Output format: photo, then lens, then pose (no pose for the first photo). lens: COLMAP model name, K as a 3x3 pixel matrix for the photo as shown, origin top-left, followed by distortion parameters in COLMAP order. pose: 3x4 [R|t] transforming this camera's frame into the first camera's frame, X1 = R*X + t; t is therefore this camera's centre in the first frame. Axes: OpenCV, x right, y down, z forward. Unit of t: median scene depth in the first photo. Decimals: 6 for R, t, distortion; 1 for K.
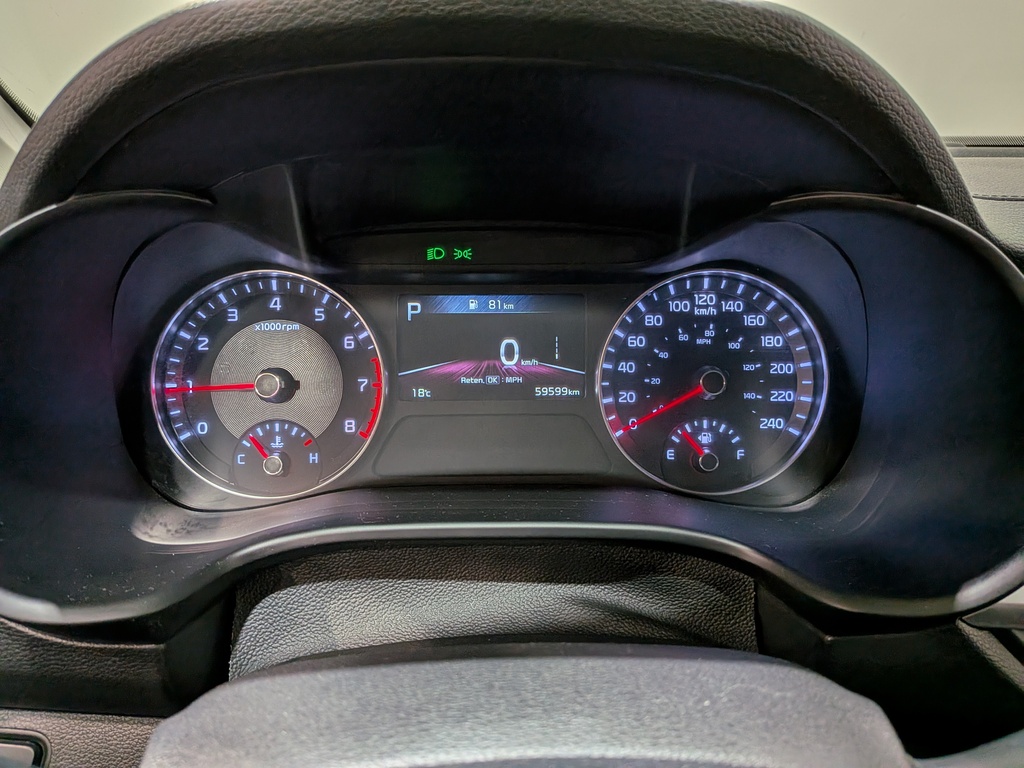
lens RADIAL K [[752.8, 0, 511.4], [0, 752.8, 375.1], [0, 0, 1]] dist [0.035832, -0.068961]
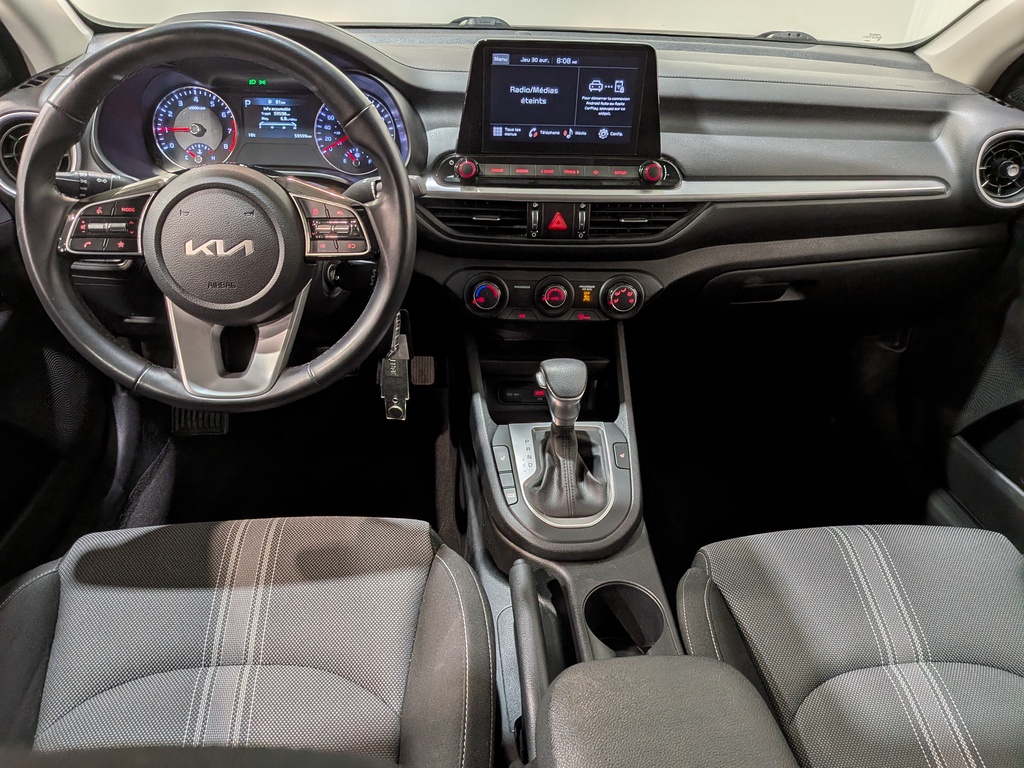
lens RADIAL K [[752.8, 0, 508.4], [0, 752.8, 376.6], [0, 0, 1]] dist [0.035832, -0.068961]
pose [[0.996848, 0.001993, 0.079313, 0.607473], [-0.018796, 0.977159, 0.211677, 0.288008], [-0.077079, -0.212501, 0.974116, -1.988548]]
